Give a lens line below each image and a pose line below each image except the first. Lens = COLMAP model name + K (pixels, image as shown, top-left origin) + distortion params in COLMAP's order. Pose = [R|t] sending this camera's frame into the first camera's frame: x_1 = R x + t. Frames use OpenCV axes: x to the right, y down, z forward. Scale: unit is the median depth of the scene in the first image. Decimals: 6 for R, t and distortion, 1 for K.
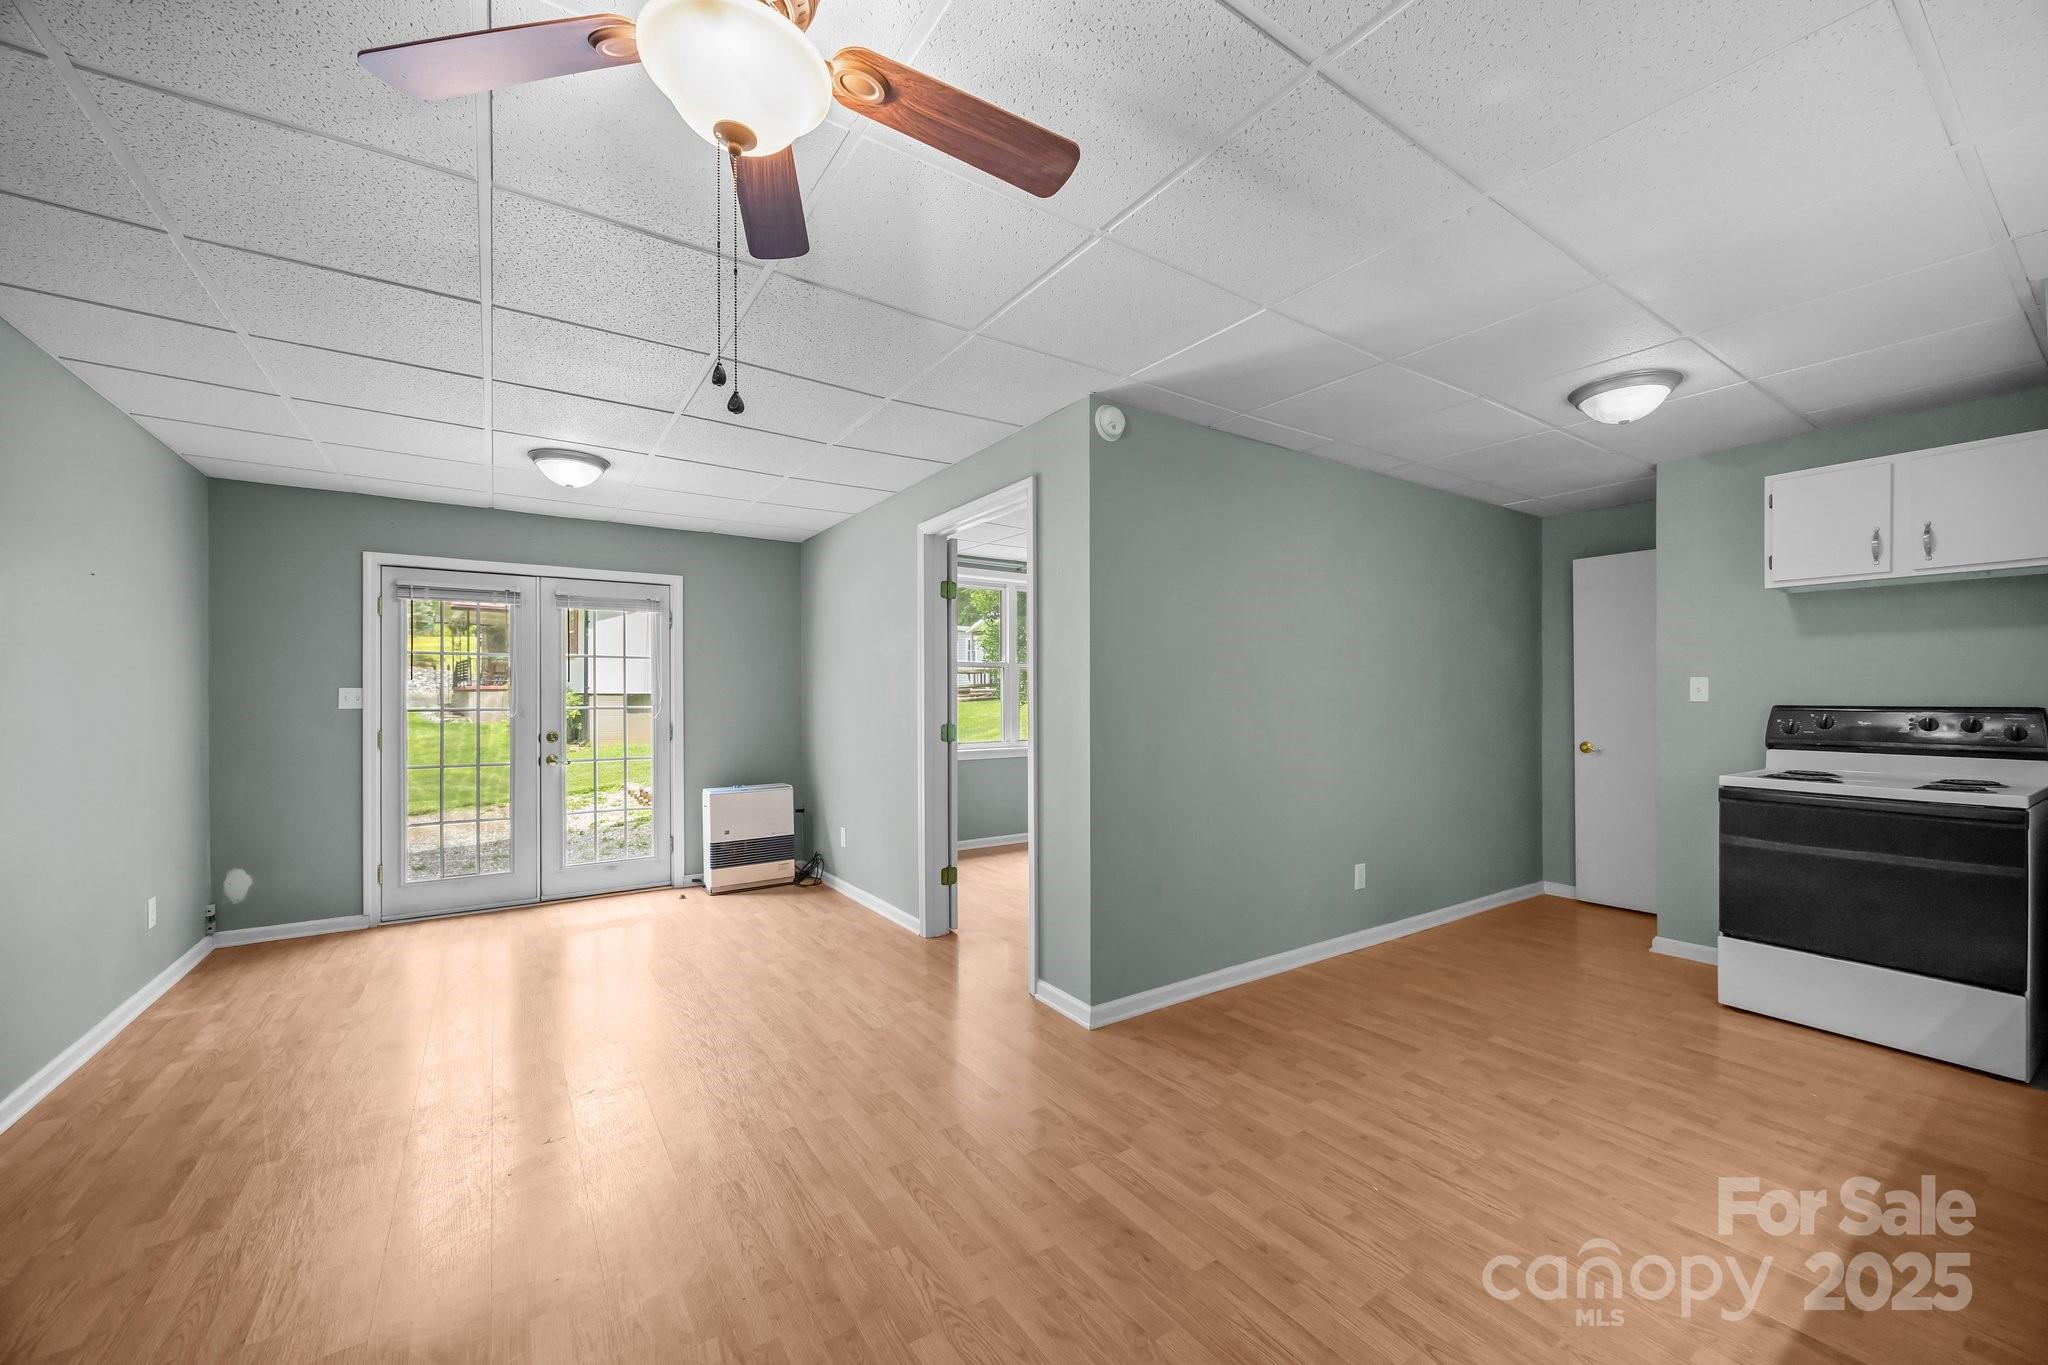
lens RADIAL K [[790.1, 0, 1025.0], [0, 790.1, 691.8], [0, 0, 1]] dist [-0.001242, 0.000307]
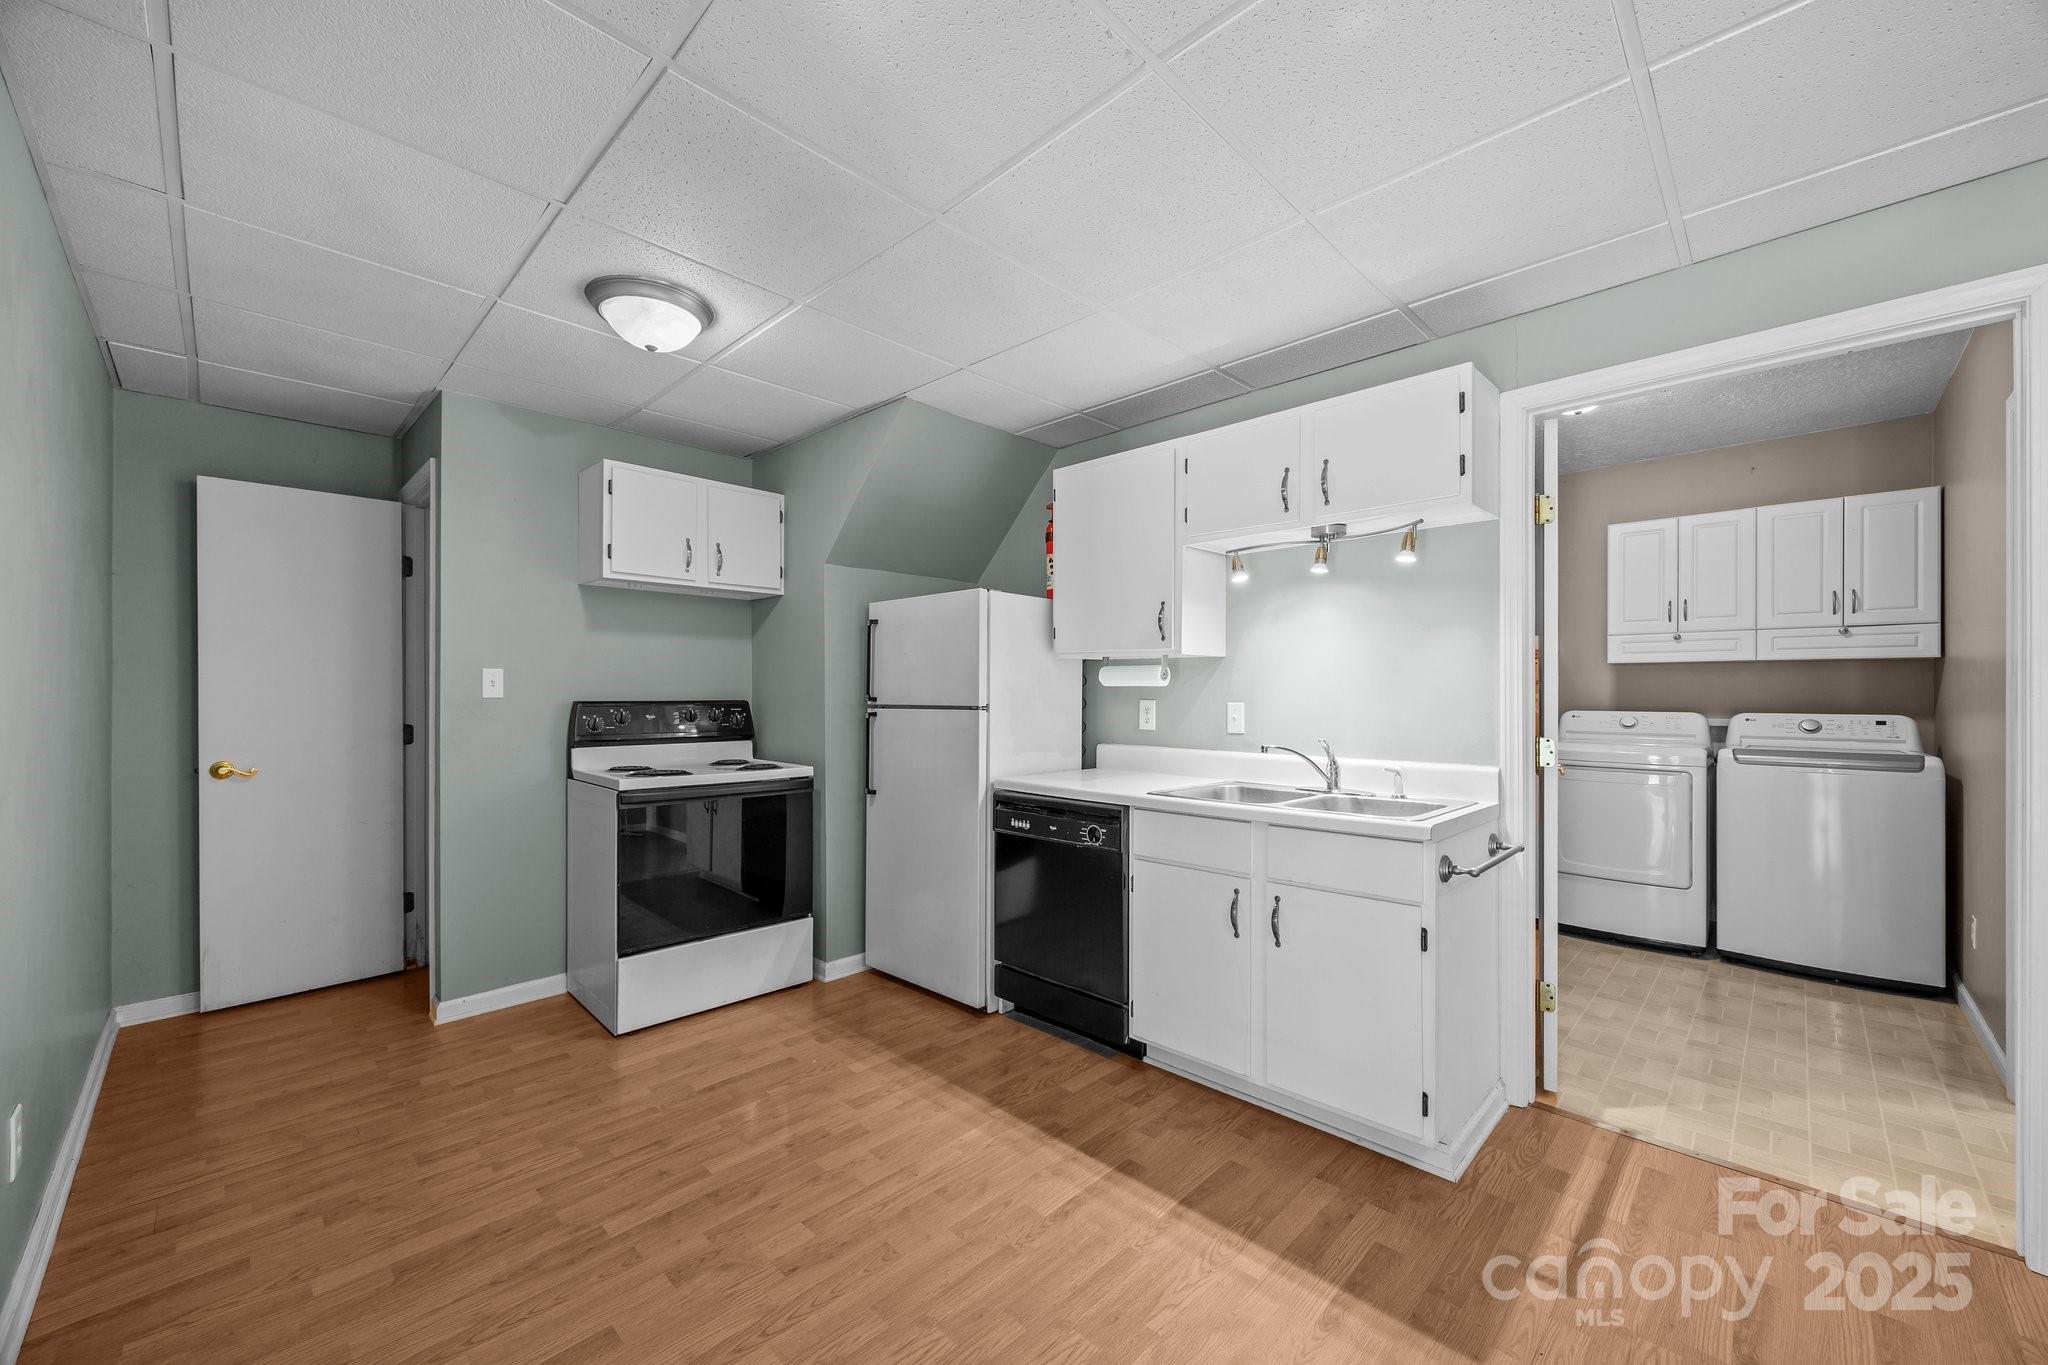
lens RADIAL K [[790.1, 0, 1017.8], [0, 790.1, 687.8], [0, 0, 1]] dist [-0.001242, 0.000307]
pose [[-0.205634, 0.010042, 0.978577, -0.119793], [-0.002684, 0.999938, -0.010825, 0.014477], [-0.978625, -0.004852, -0.205594, 0.995030]]
